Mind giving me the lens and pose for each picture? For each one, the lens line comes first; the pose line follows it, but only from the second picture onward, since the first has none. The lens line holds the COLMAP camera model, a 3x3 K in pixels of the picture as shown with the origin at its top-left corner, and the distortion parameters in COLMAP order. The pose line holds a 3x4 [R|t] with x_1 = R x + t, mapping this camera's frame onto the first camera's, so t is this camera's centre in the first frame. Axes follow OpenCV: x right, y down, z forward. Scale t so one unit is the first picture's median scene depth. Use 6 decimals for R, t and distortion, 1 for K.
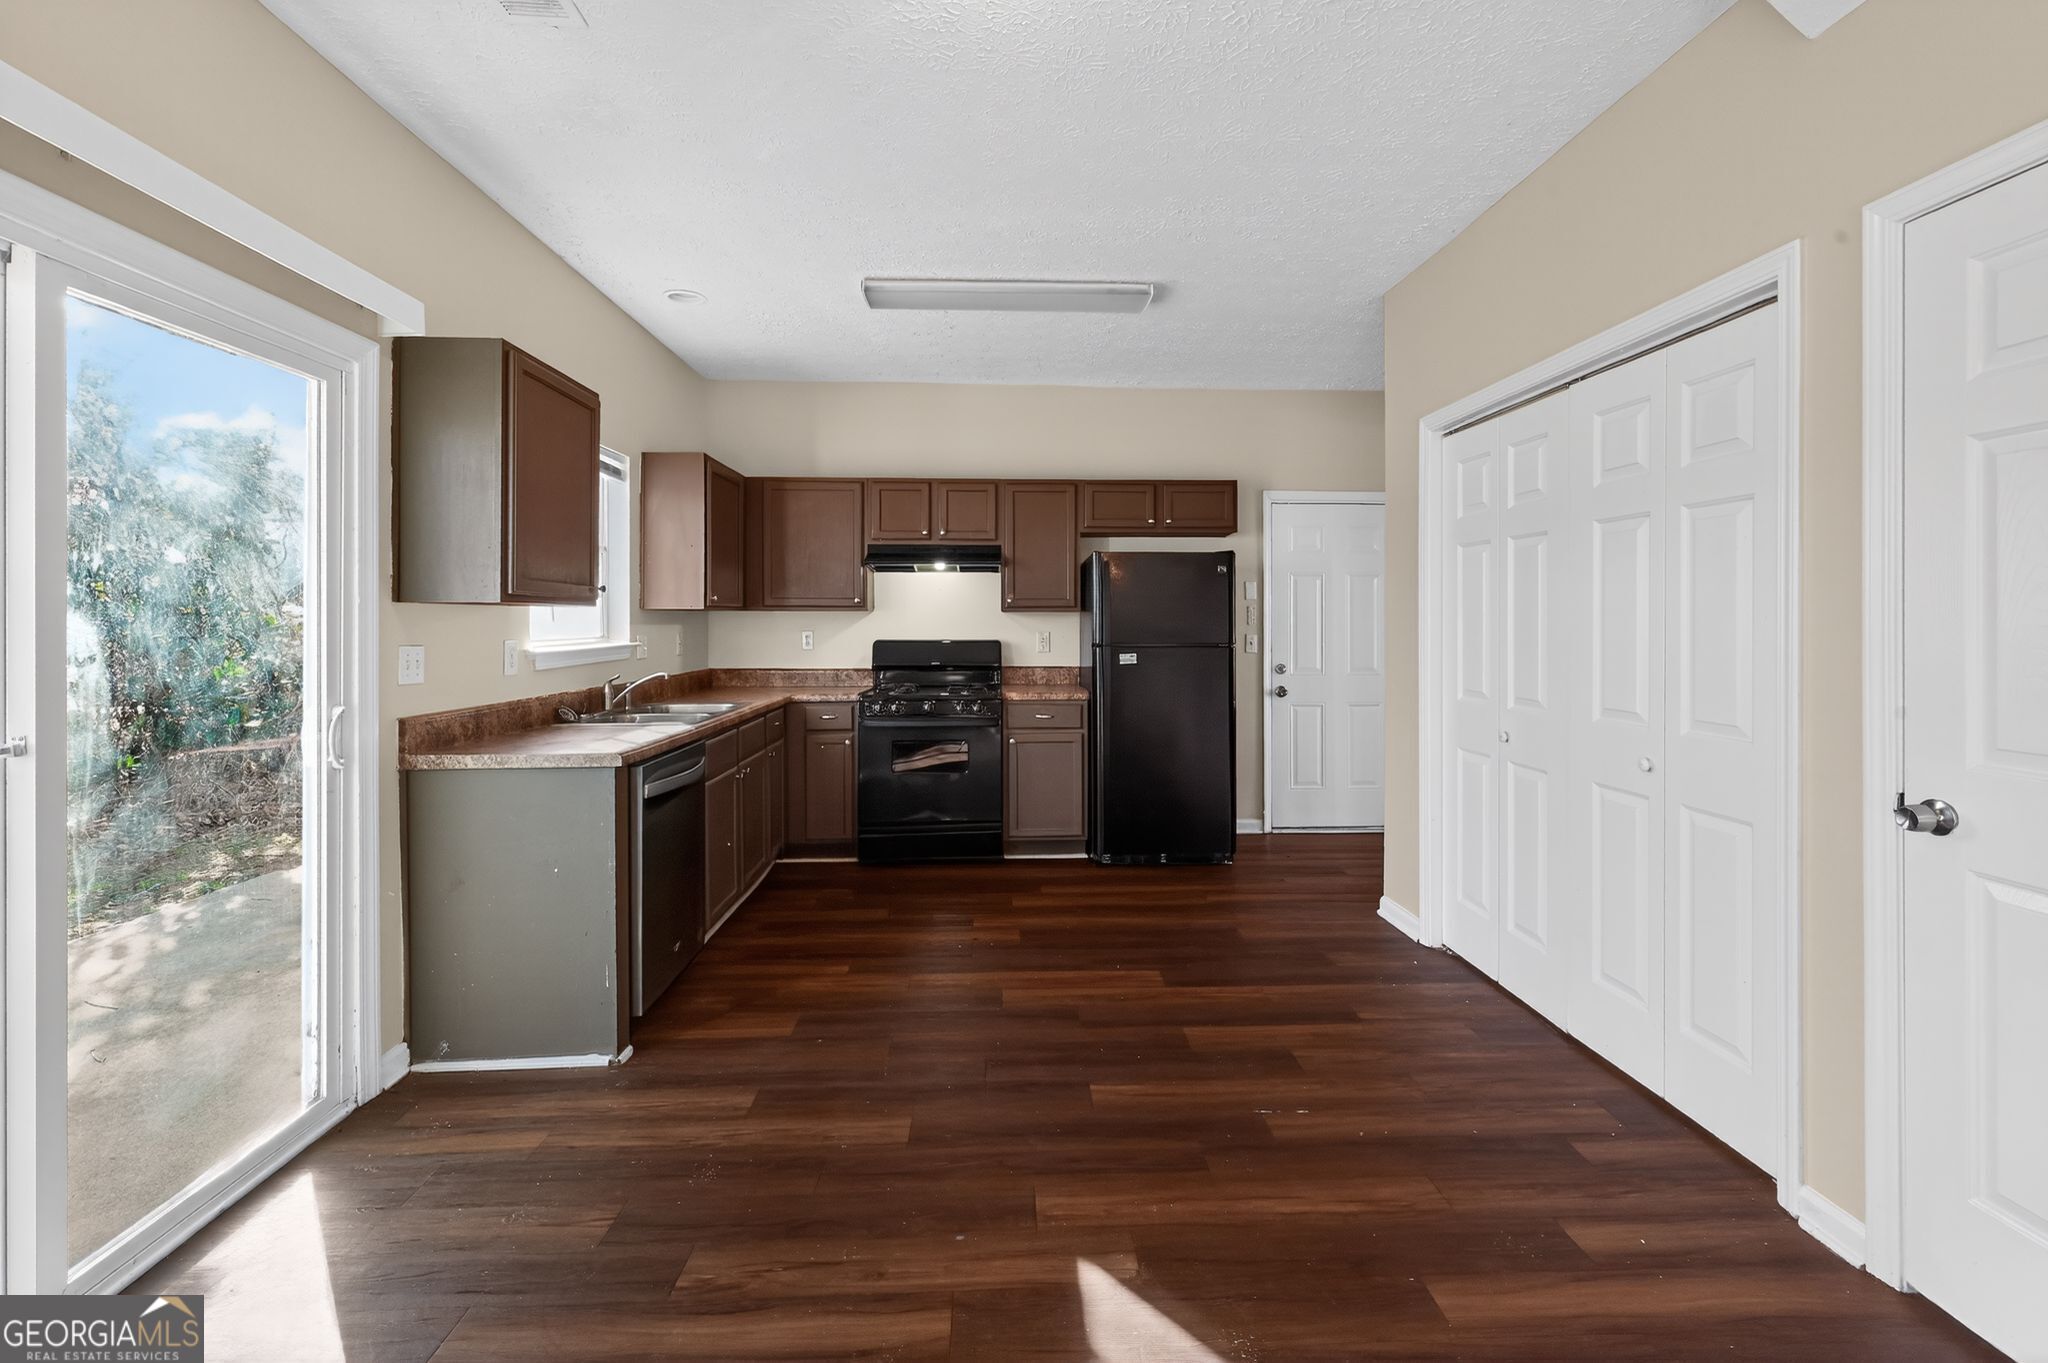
lens RADIAL K [[875.8, 0, 1028.2], [0, 875.8, 620.1], [0, 0, 1]] dist [-0.000584, 0.000222]
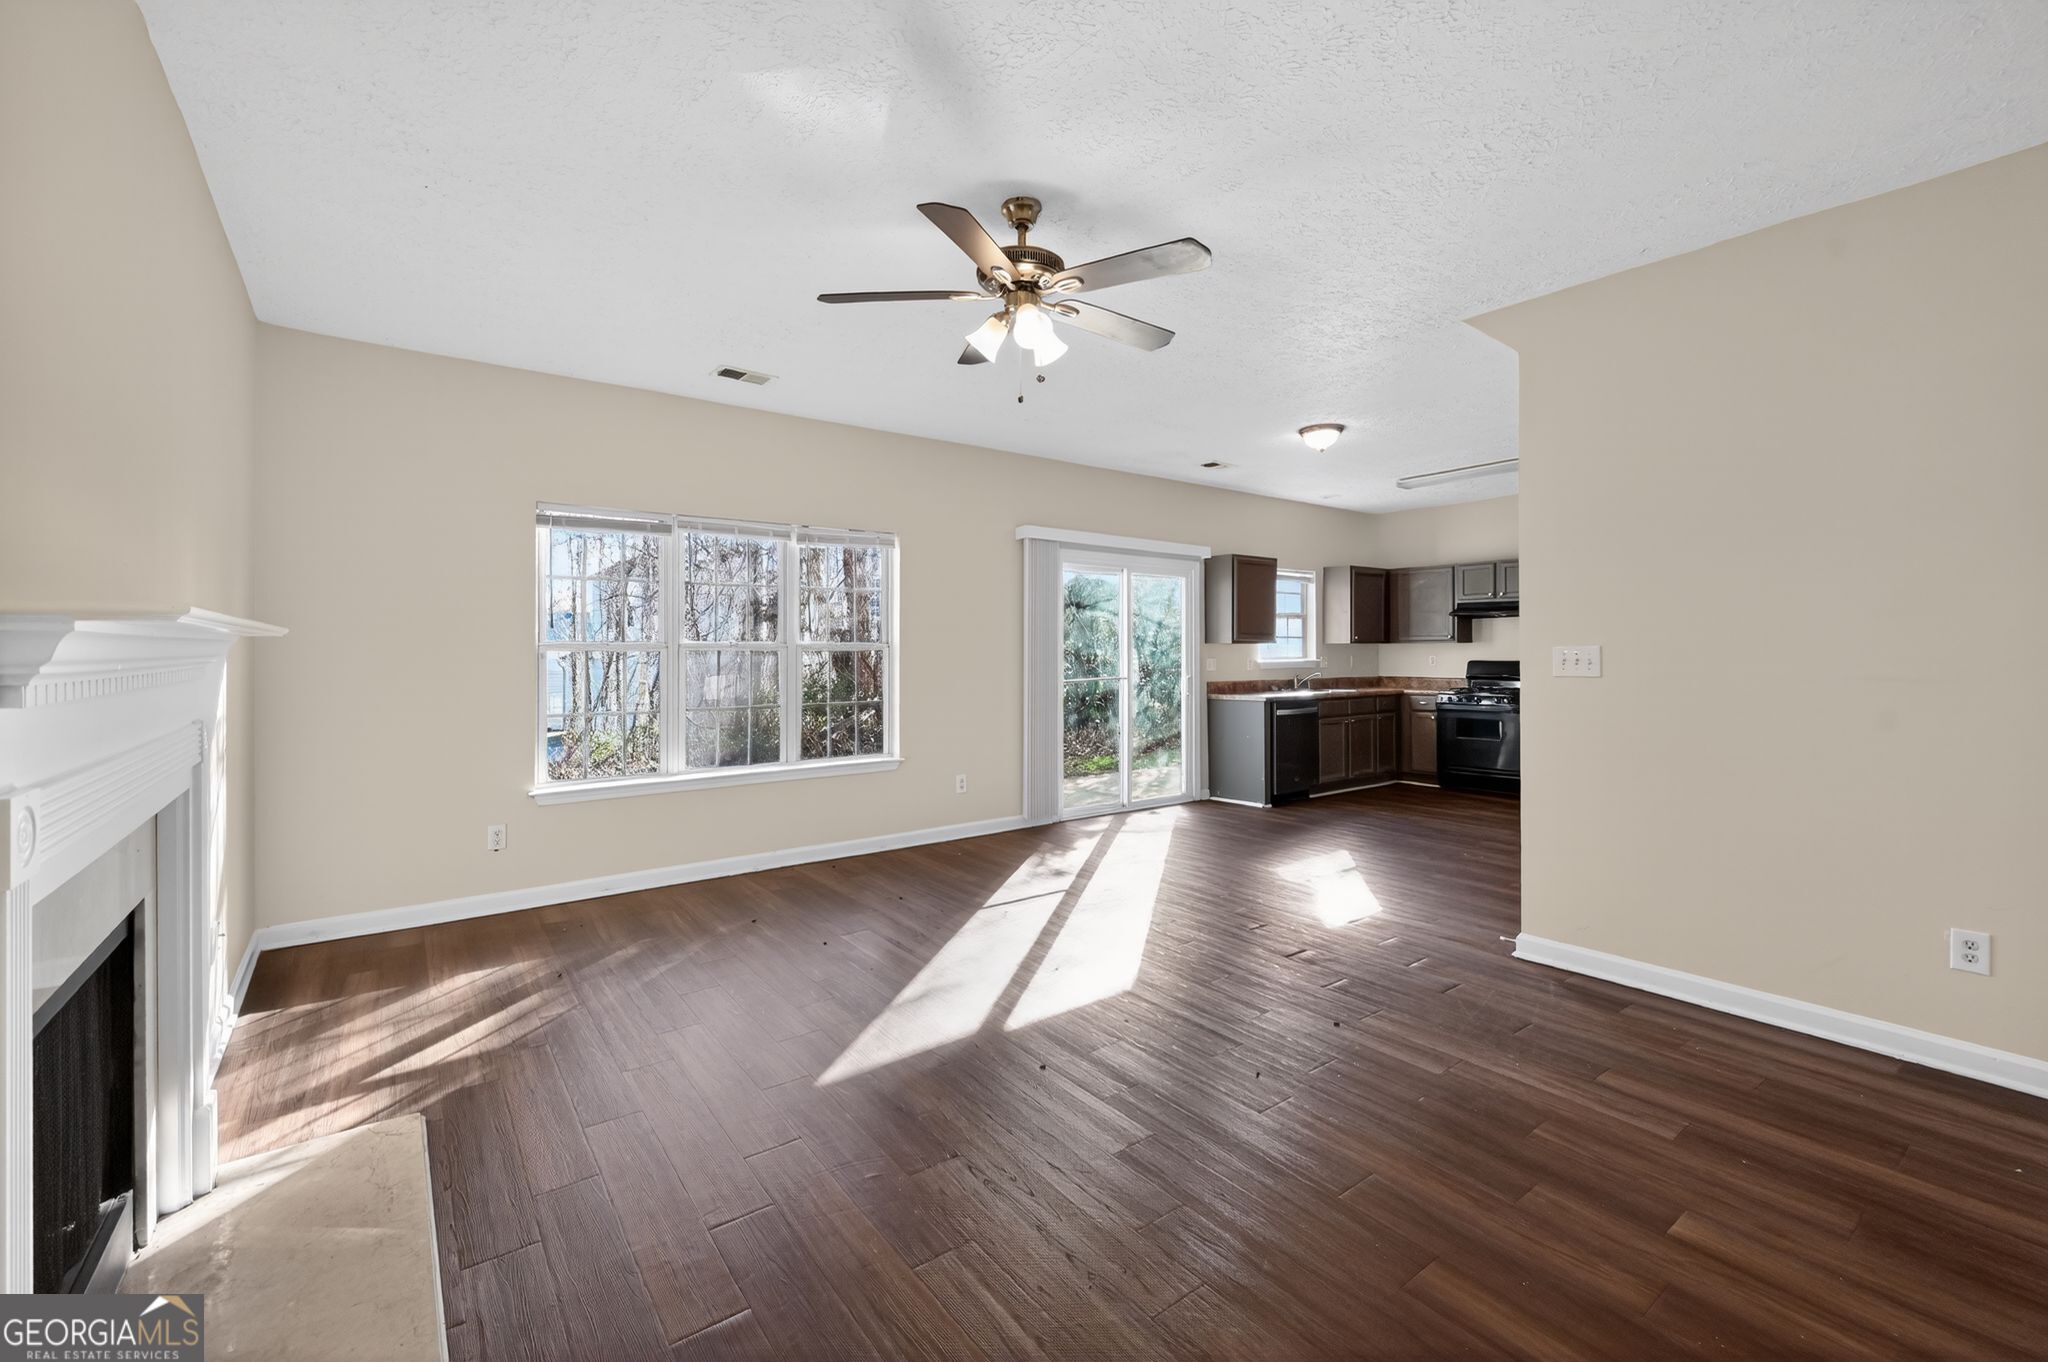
lens RADIAL K [[848.0, 0, 1031.1], [0, 848.0, 645.6], [0, 0, 1]] dist [-0.000634, 0.000037]
pose [[0.579584, -0.004333, -0.814901, 1.364507], [0.001108, 0.999989, -0.004529, 0.000889], [0.814912, 0.001722, 0.579582, -1.233536]]
